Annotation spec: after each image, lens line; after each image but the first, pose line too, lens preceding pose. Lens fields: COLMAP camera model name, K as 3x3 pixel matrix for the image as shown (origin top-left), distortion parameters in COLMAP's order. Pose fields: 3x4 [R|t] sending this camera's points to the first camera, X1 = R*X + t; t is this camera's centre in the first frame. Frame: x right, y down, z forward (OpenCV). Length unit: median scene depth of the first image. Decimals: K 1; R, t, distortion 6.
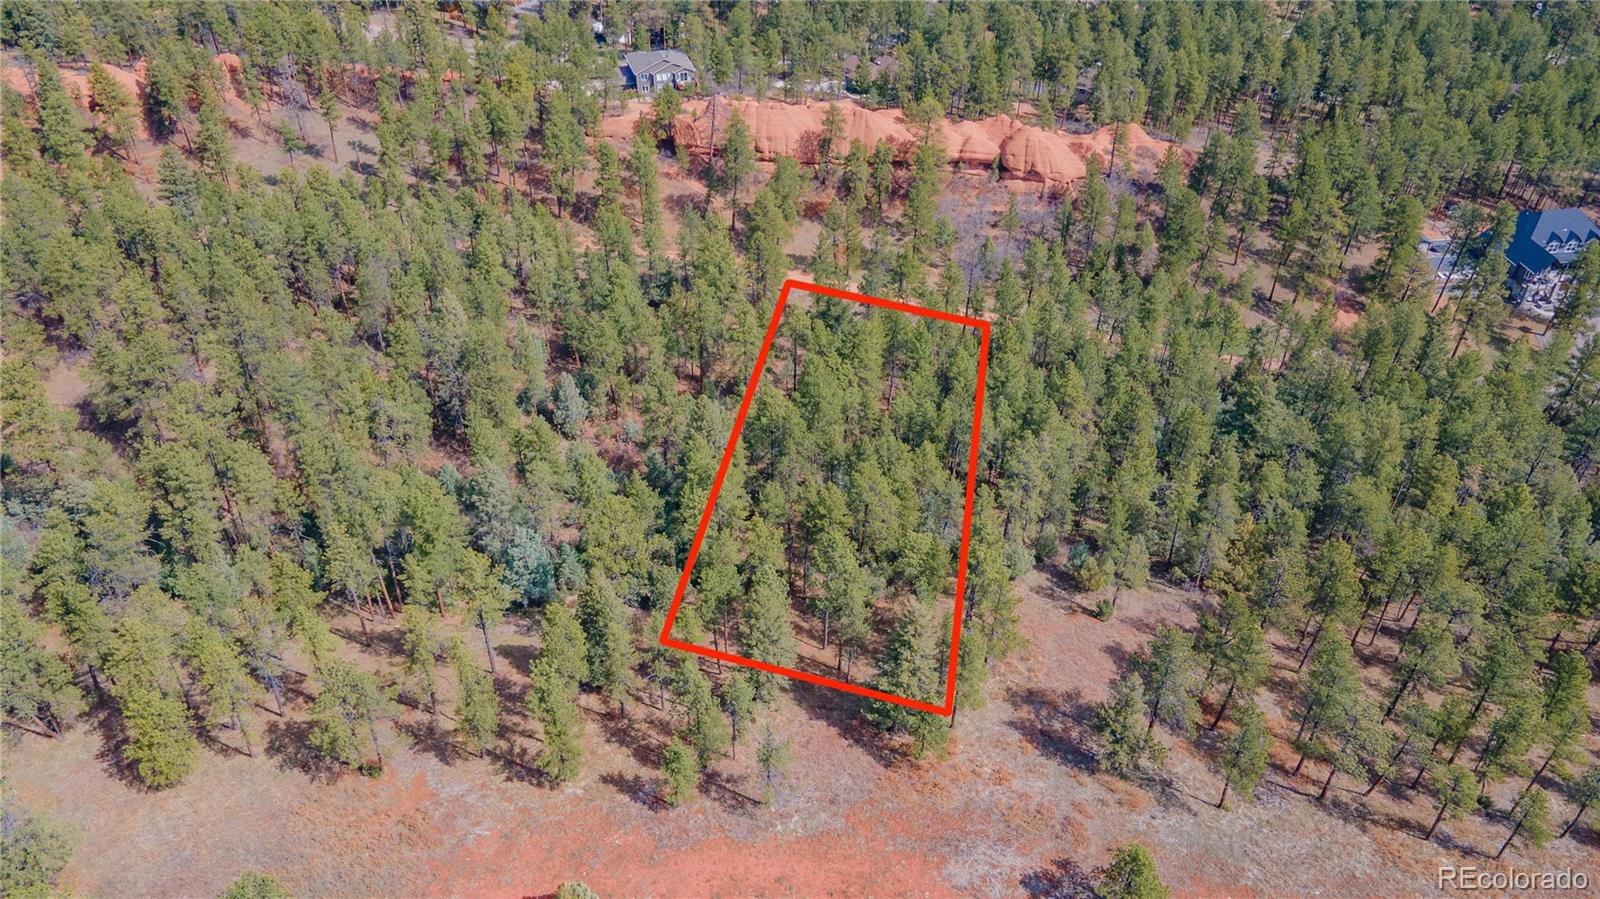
lens RADIAL K [[1146.9, 0, 799.0], [0, 1146.9, 477.6], [0, 0, 1]] dist [0.006398, 0.049281]
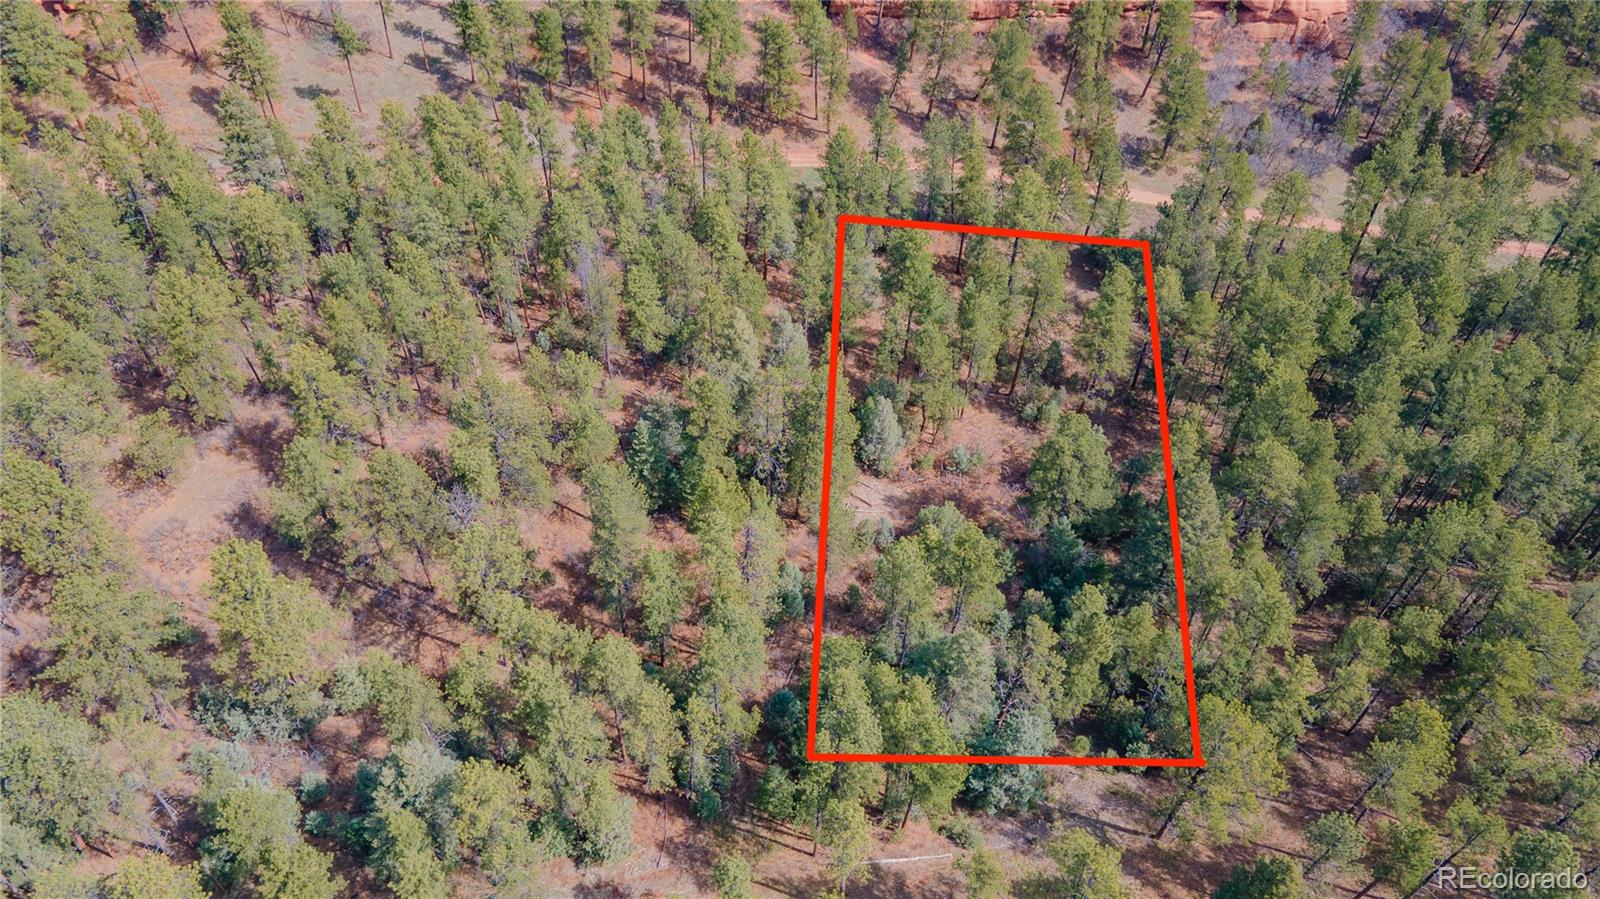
lens RADIAL K [[1146.9, 0, 799.0], [0, 1146.9, 477.6], [0, 0, 1]] dist [0.006398, 0.049281]
pose [[0.992562, -0.094260, 0.077045, -0.221576], [0.077897, 0.978084, 0.193090, -0.130460], [-0.093557, -0.185652, 0.978151, 0.187747]]
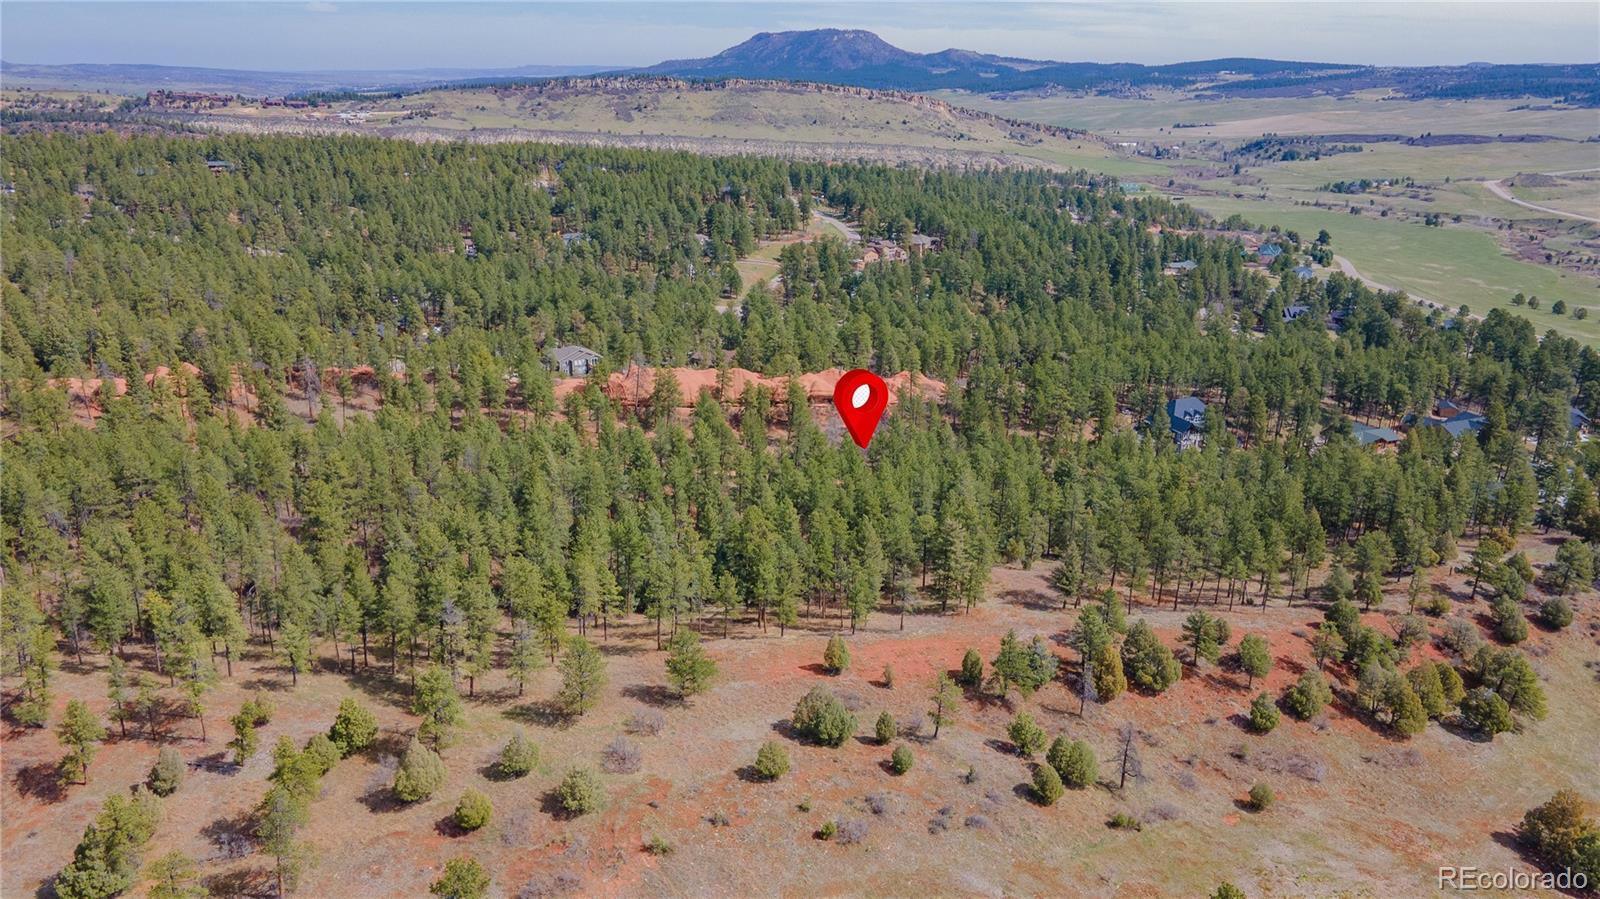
lens RADIAL K [[1146.9, 0, 799.0], [0, 1146.9, 477.6], [0, 0, 1]] dist [0.006398, 0.049281]
pose [[0.960939, -0.084454, 0.263562, -0.258389], [0.162714, 0.942732, -0.291171, 0.229349], [-0.223878, 0.322683, 0.919649, -0.270671]]
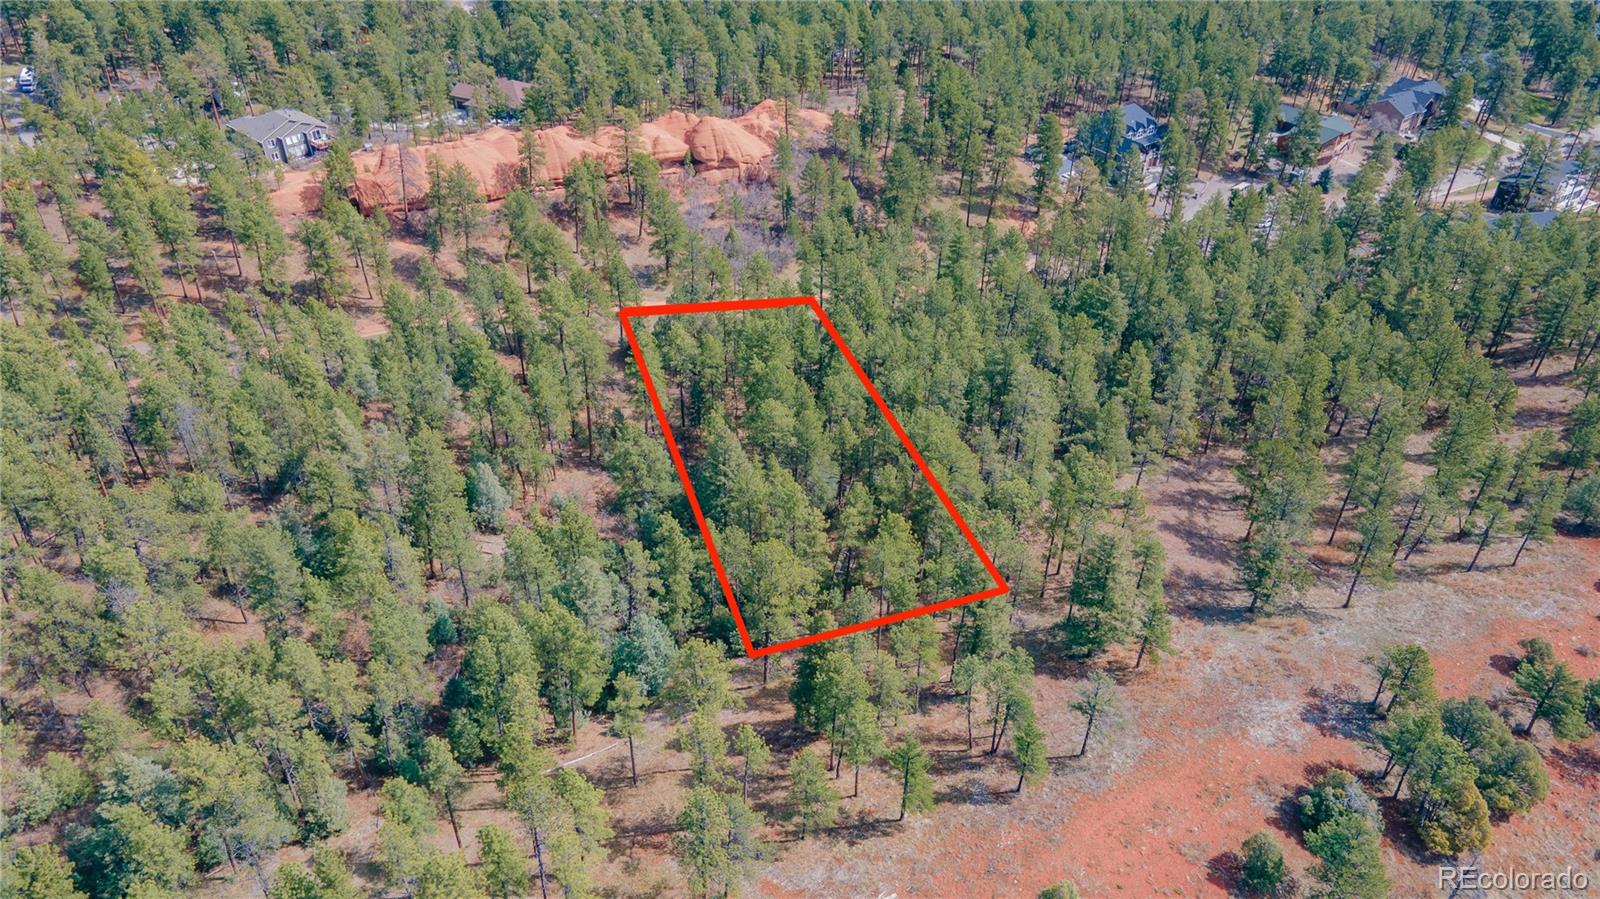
lens RADIAL K [[1146.9, 0, 799.0], [0, 1146.9, 477.6], [0, 0, 1]] dist [0.006398, 0.049281]
pose [[0.857401, -0.310701, 0.410278, -0.251347], [0.311406, 0.947907, 0.067067, -0.043972], [-0.409743, 0.070260, 0.909491, 0.056135]]
